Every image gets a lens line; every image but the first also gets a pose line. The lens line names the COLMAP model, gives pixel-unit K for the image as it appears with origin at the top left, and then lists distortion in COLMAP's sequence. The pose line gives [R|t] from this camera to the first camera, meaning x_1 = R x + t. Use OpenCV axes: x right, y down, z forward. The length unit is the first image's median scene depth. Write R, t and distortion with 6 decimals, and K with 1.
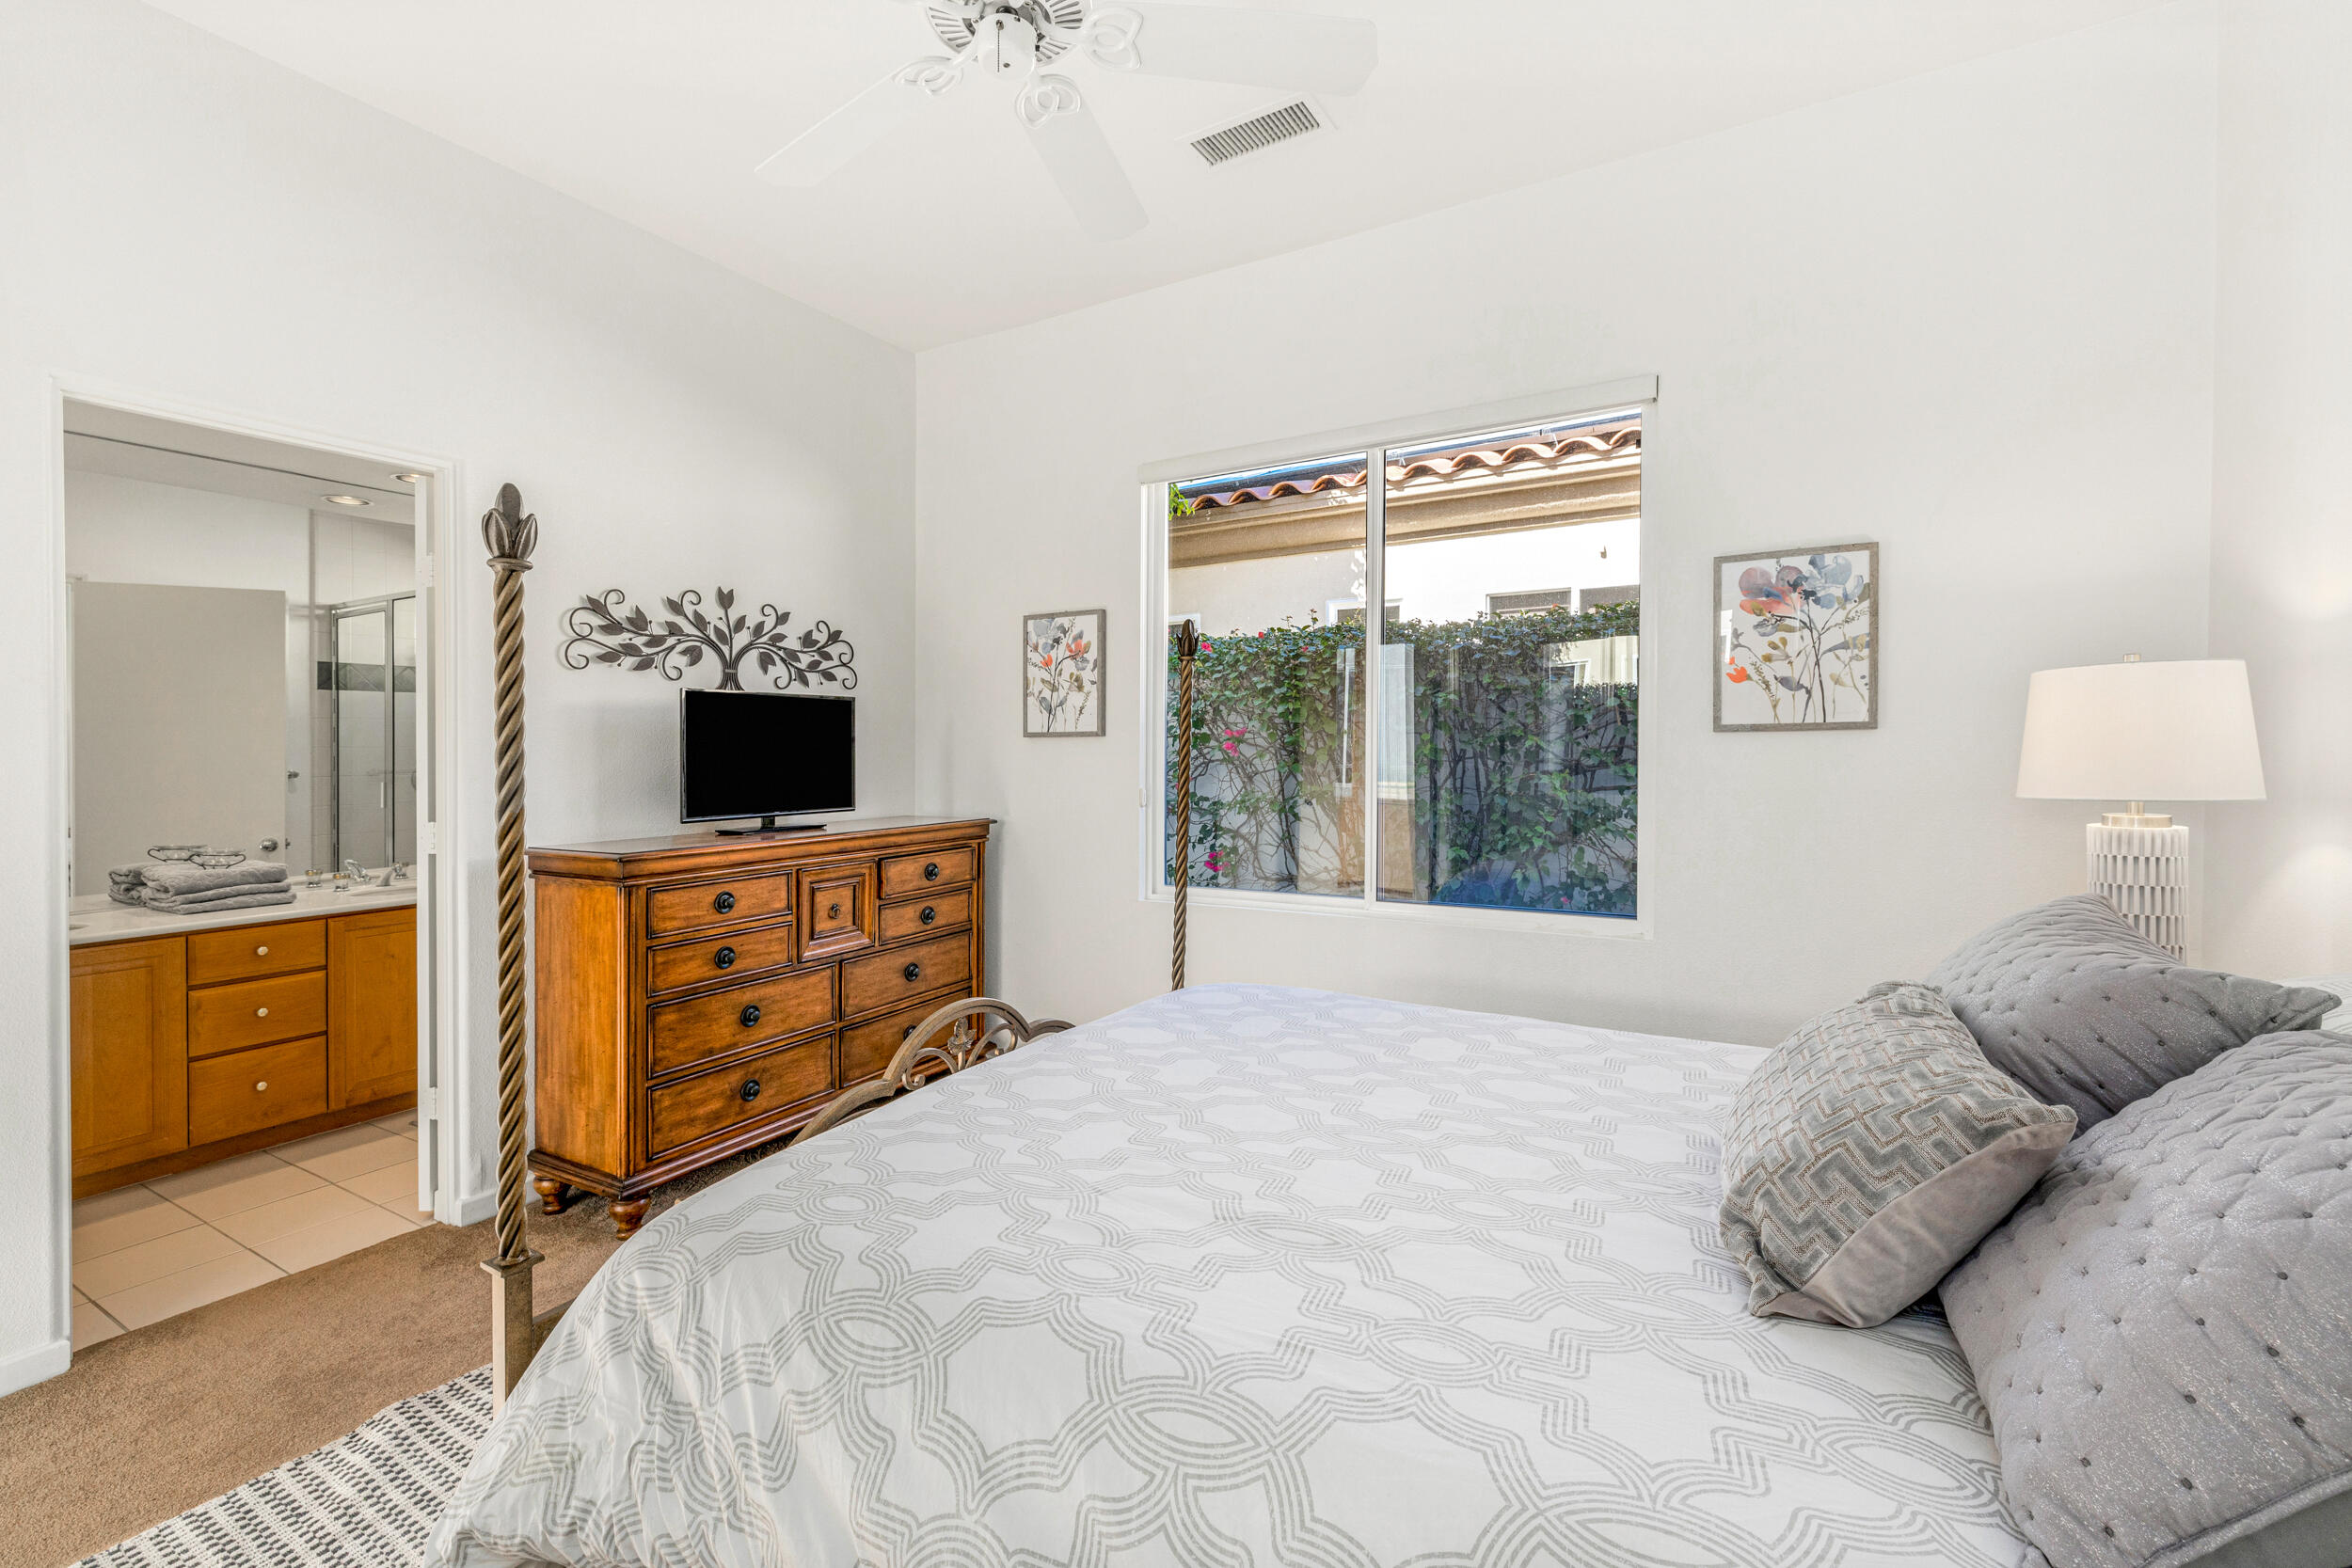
lens RADIAL K [[1020.2, 0, 1155.4], [0, 1020.2, 763.0], [0, 0, 1]] dist [-0.018782, 0.001120]
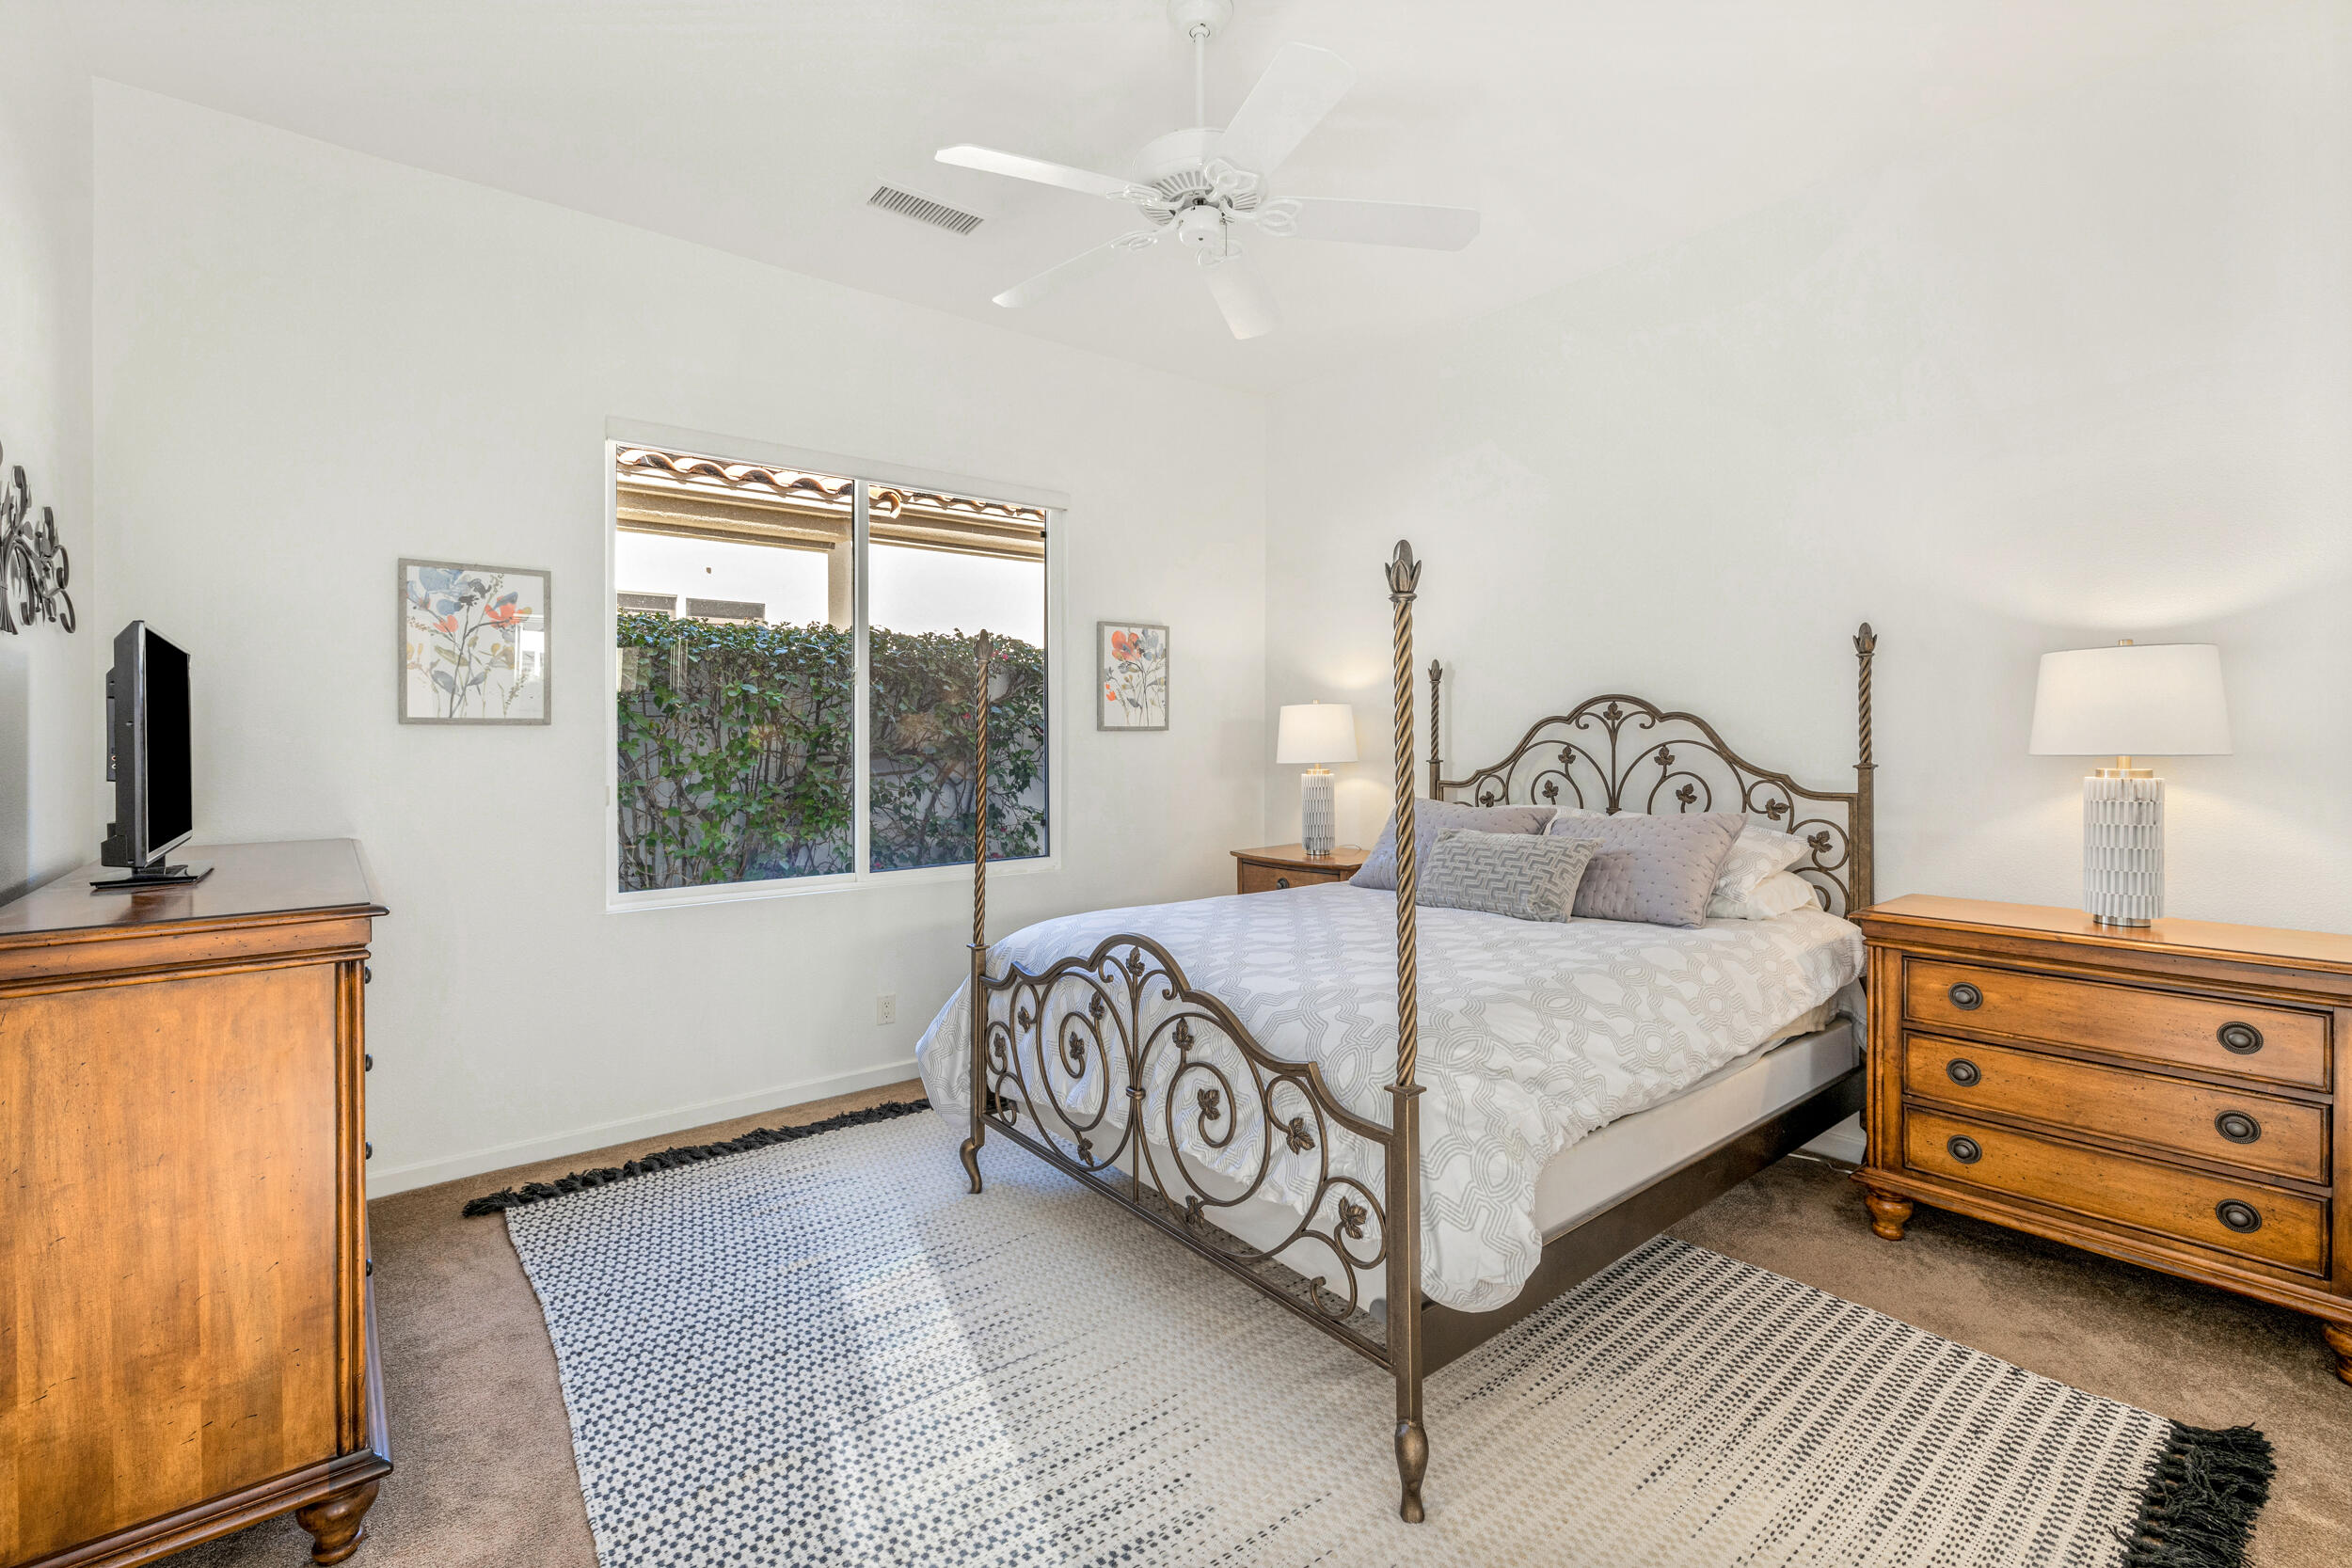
lens RADIAL K [[1020.2, 0, 1156.1], [0, 1020.2, 765.9], [0, 0, 1]] dist [-0.018782, 0.001120]
pose [[0.356207, -0.014902, 0.934288, -0.635167], [0.016397, 0.999819, 0.009696, 0.007108], [-0.934263, 0.011866, 0.356387, 0.242583]]
